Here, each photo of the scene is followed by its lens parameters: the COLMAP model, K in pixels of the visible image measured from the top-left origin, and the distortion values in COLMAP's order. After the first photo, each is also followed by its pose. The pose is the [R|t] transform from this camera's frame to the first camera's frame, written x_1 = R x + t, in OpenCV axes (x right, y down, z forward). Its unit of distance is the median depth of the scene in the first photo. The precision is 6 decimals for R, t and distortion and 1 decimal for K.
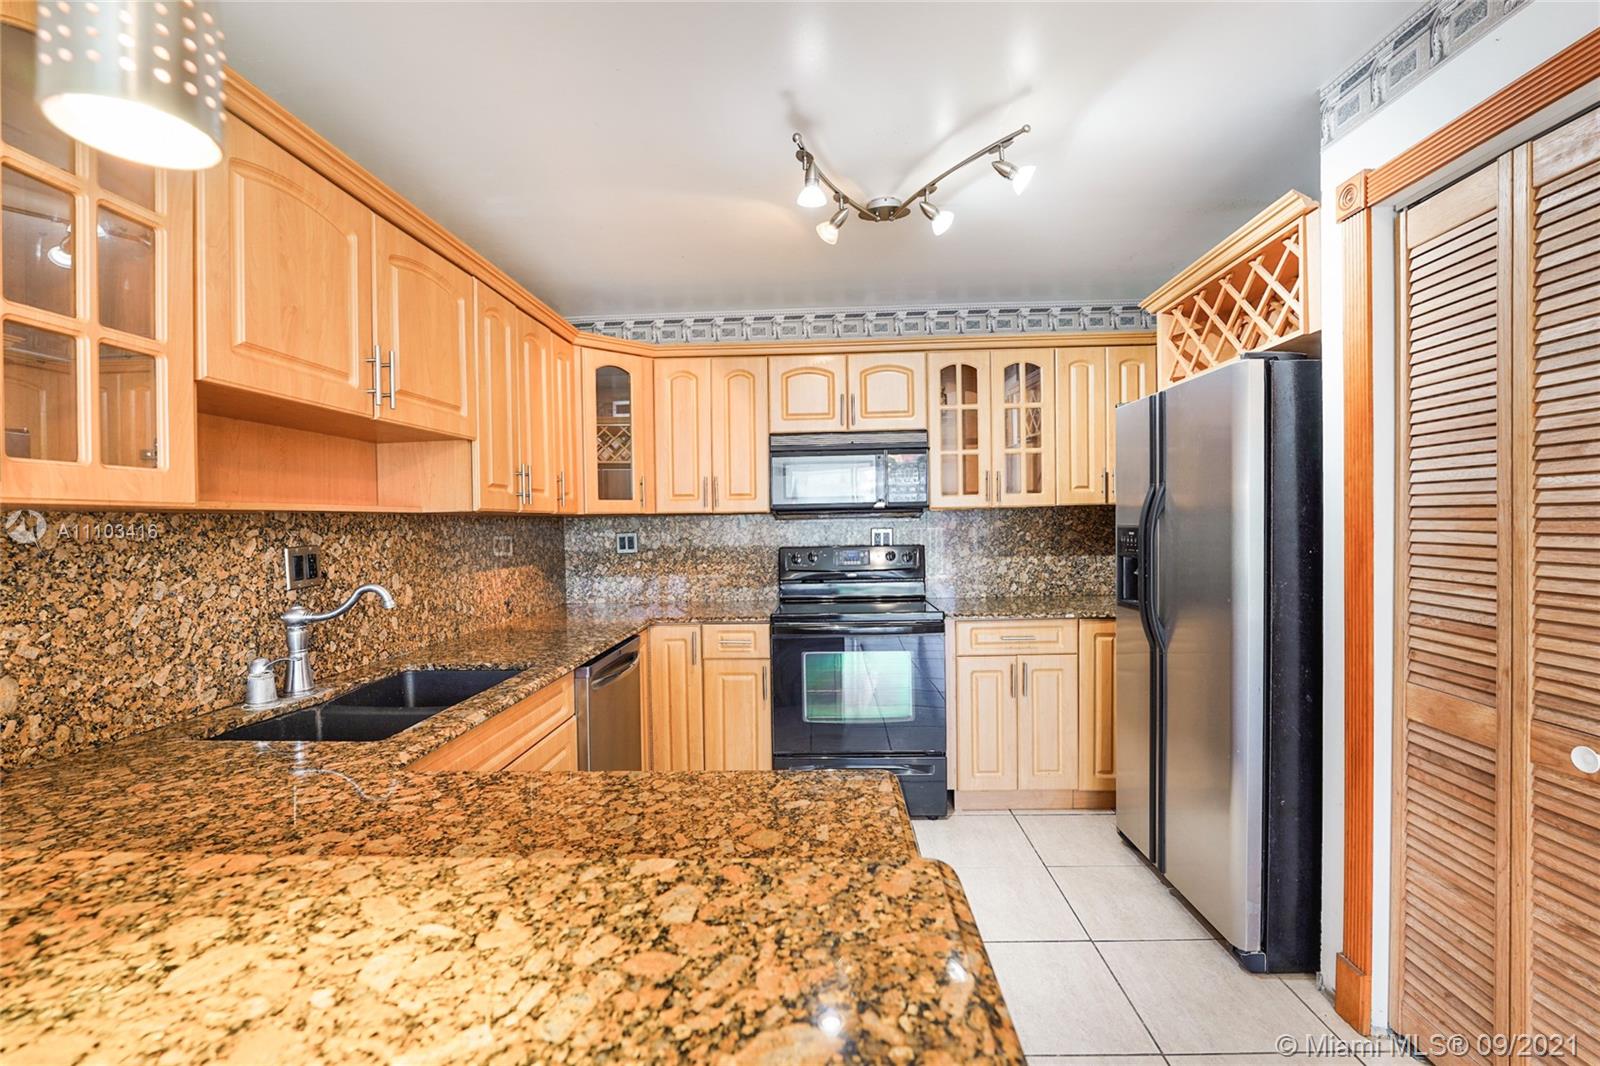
lens RADIAL K [[673.3, 0, 794.6], [0, 673.3, 544.7], [0, 0, 1]] dist [-0.029372, 0.000199]
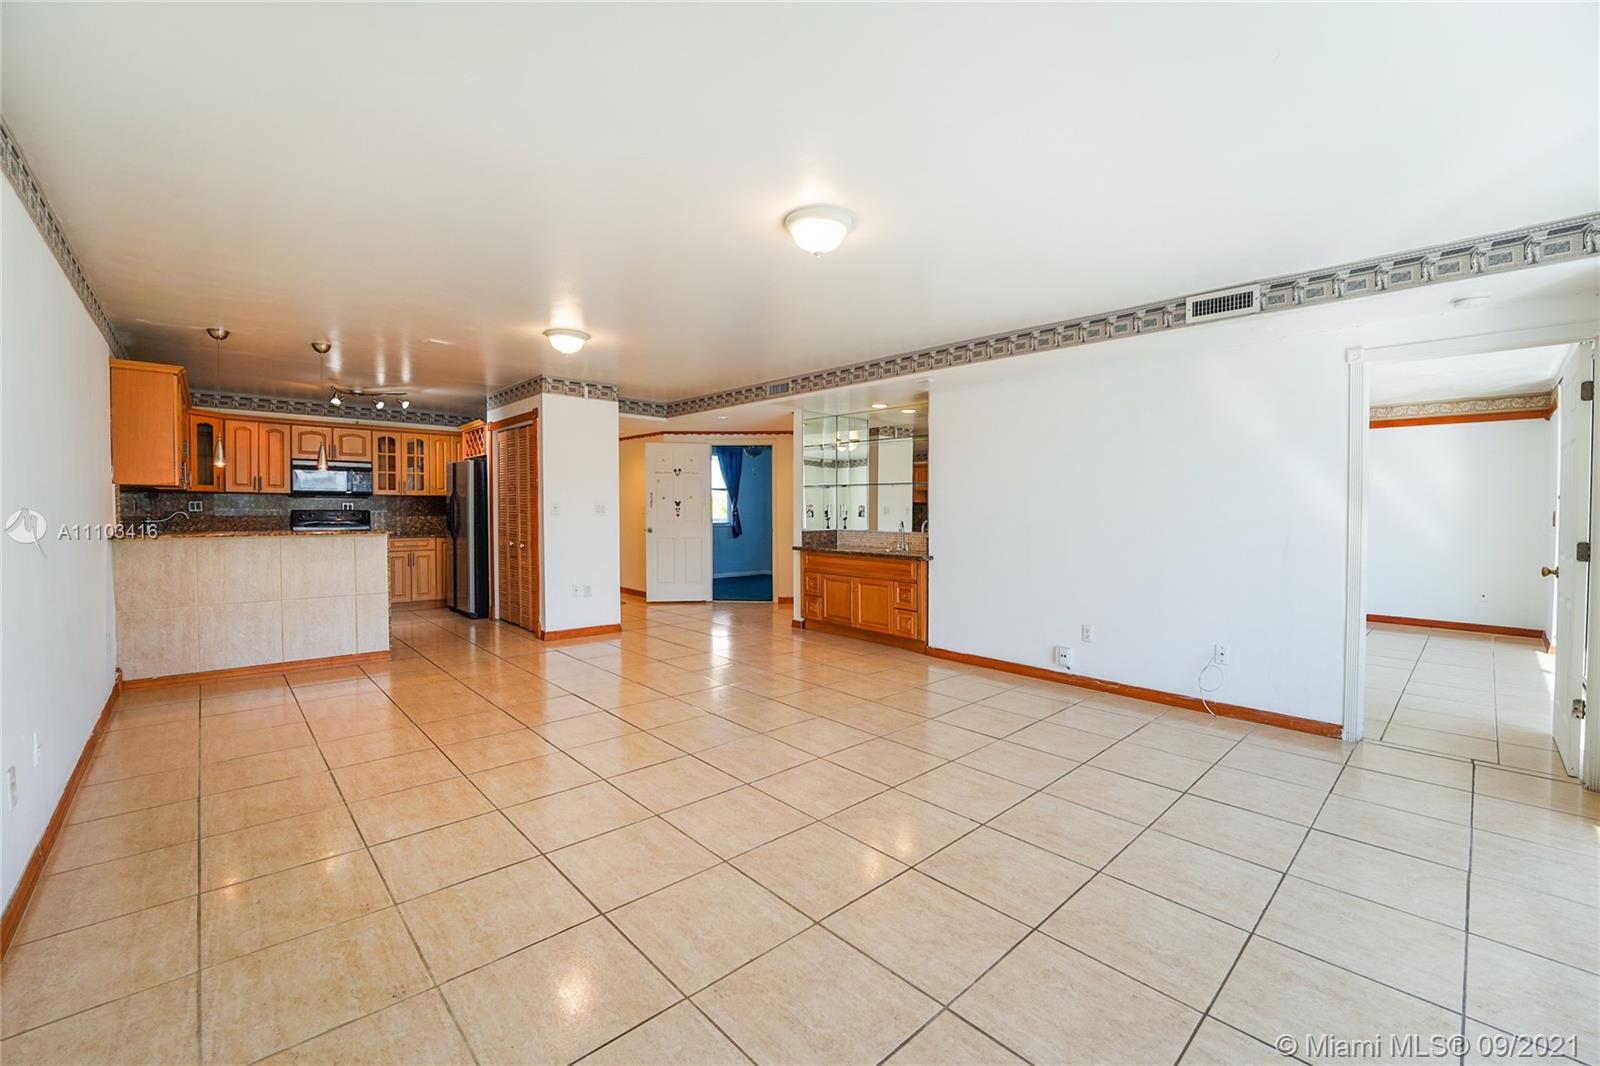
lens RADIAL K [[655.2, 0, 803.3], [0, 655.2, 535.4], [0, 0, 1]] dist [-0.031501, 0.004393]
pose [[0.698122, -0.003734, 0.715969, -0.575532], [-0.000543, 0.999983, 0.005744, 0.116337], [-0.715978, -0.004399, 0.698109, -2.595874]]
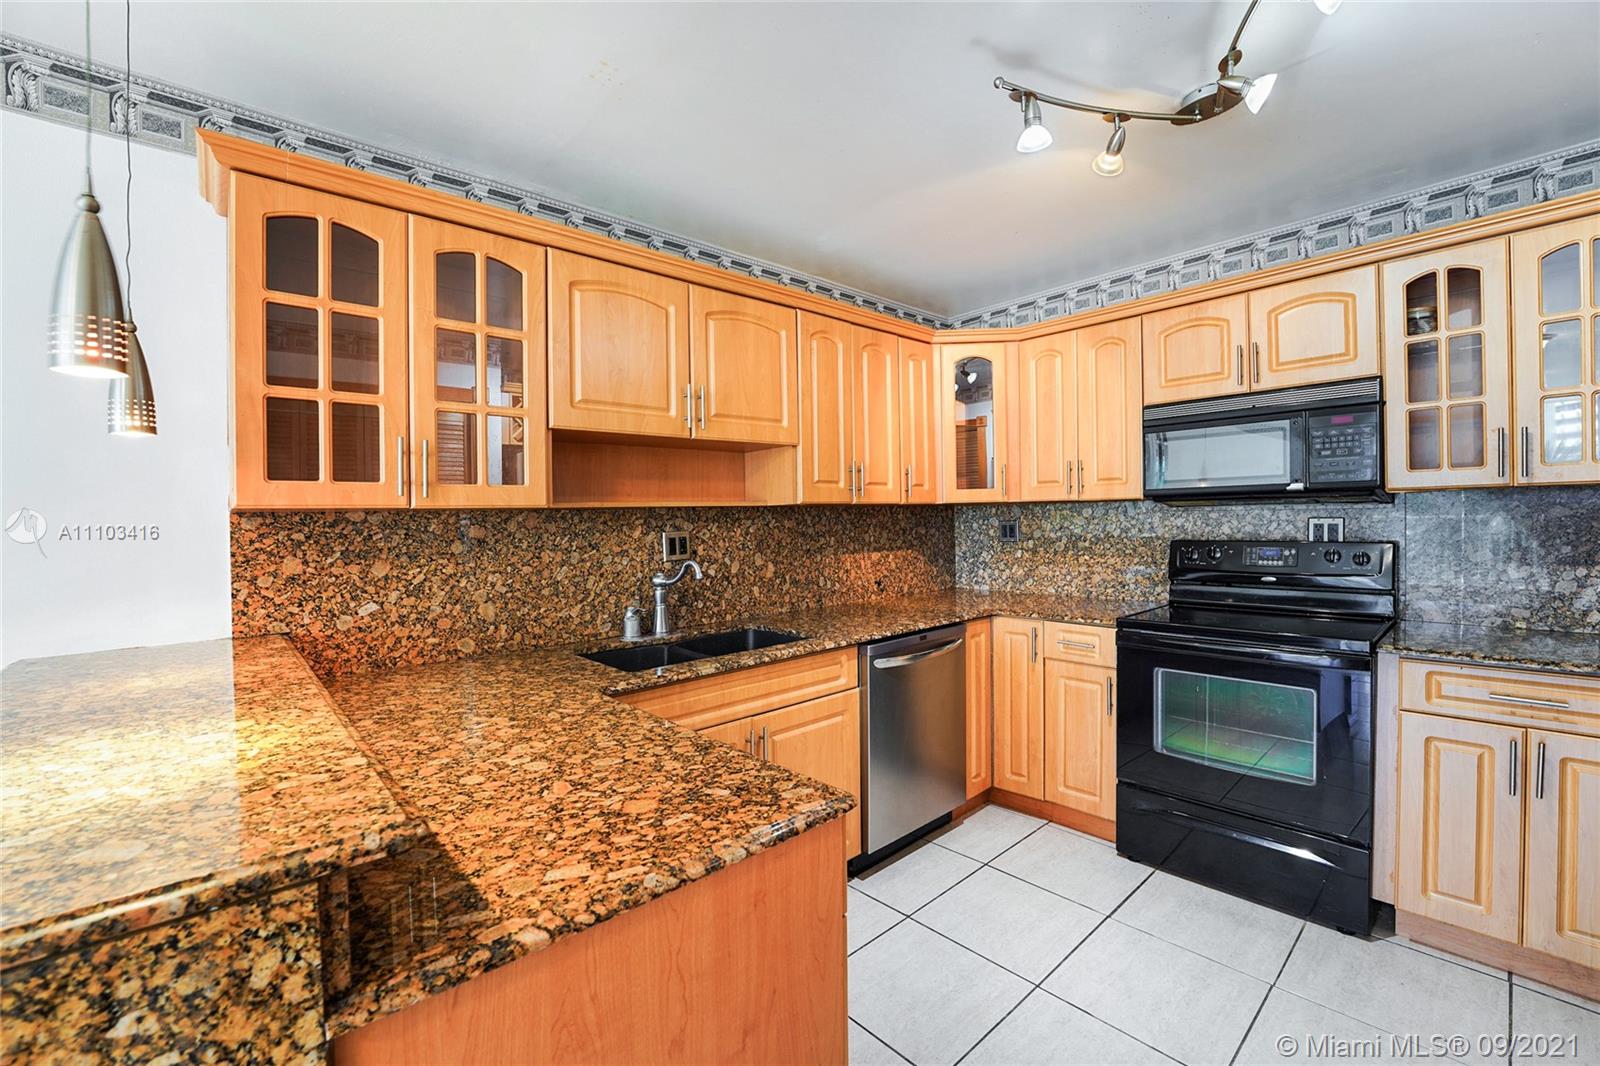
lens RADIAL K [[655.2, 0, 803.3], [0, 655.2, 535.4], [0, 0, 1]] dist [-0.031501, 0.004393]
pose [[0.706288, 0.023320, -0.707541, 0.368932], [-0.015250, 0.999727, 0.017727, -0.014849], [0.707760, -0.001731, 0.706450, 0.172769]]
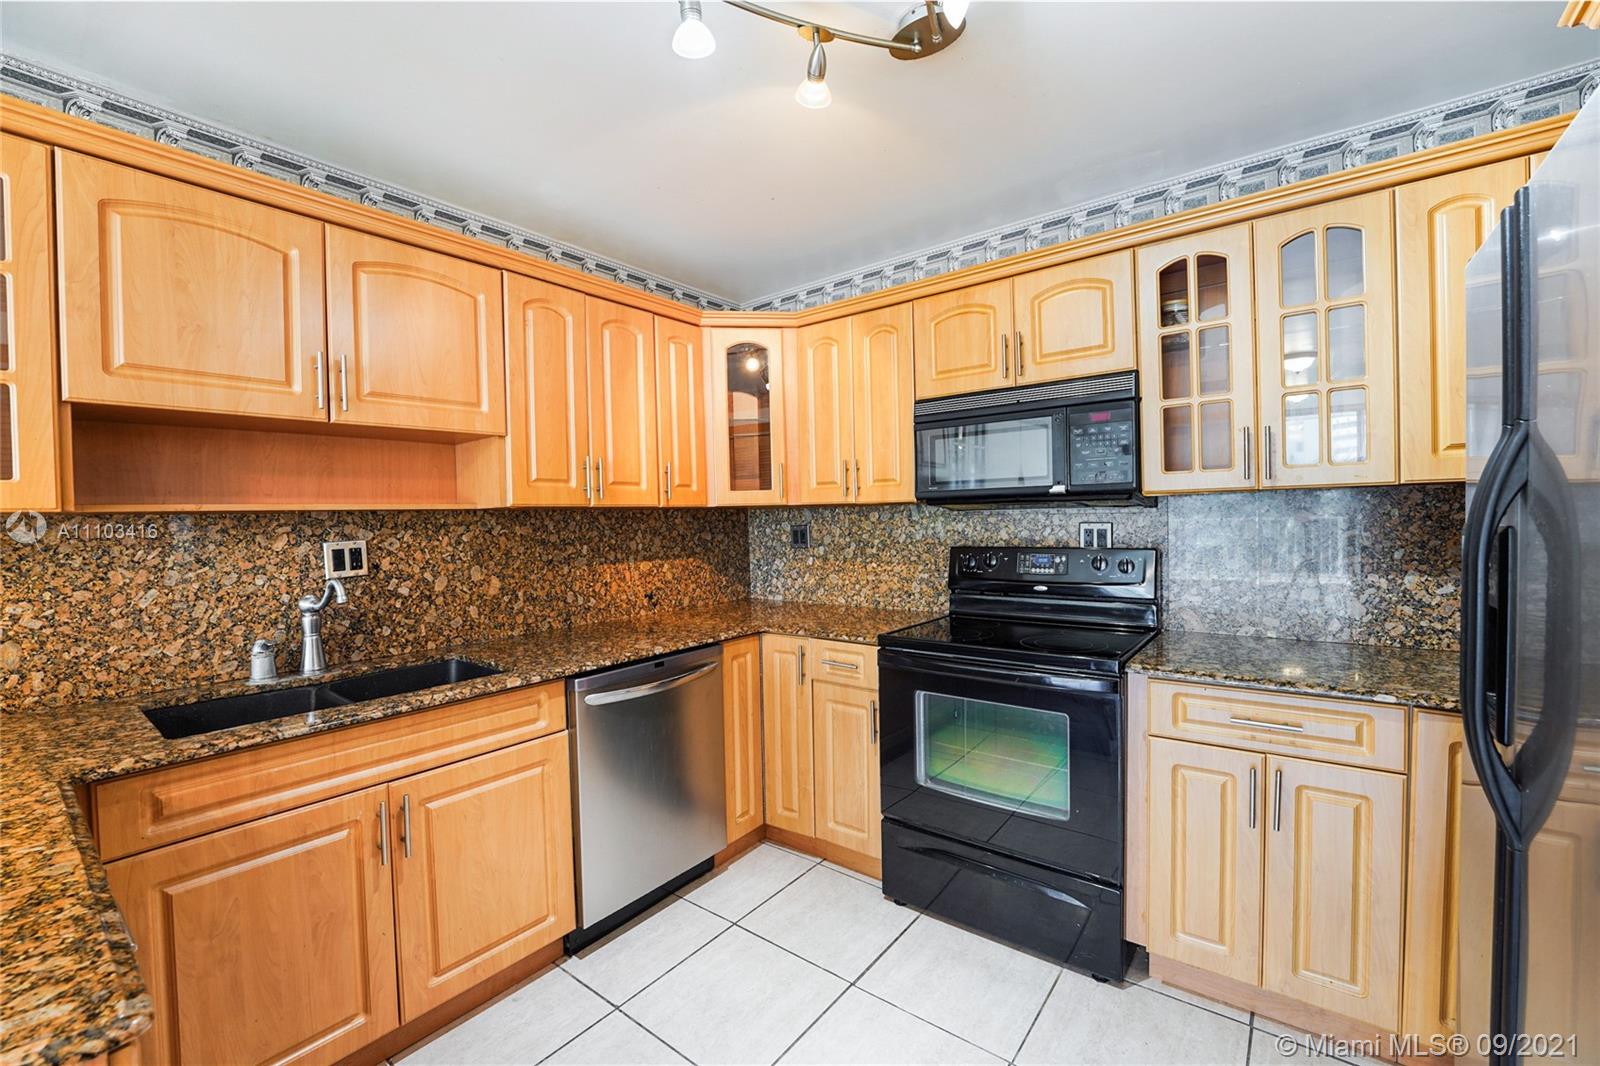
lens RADIAL K [[645.6, 0, 799.6], [0, 645.6, 537.9], [0, 0, 1]] dist [-0.027742, 0.000479]
pose [[0.816832, 0.019814, -0.576535, 0.432395], [-0.013001, 0.999788, 0.015941, -0.025384], [0.576728, -0.005525, 0.816917, 0.473214]]
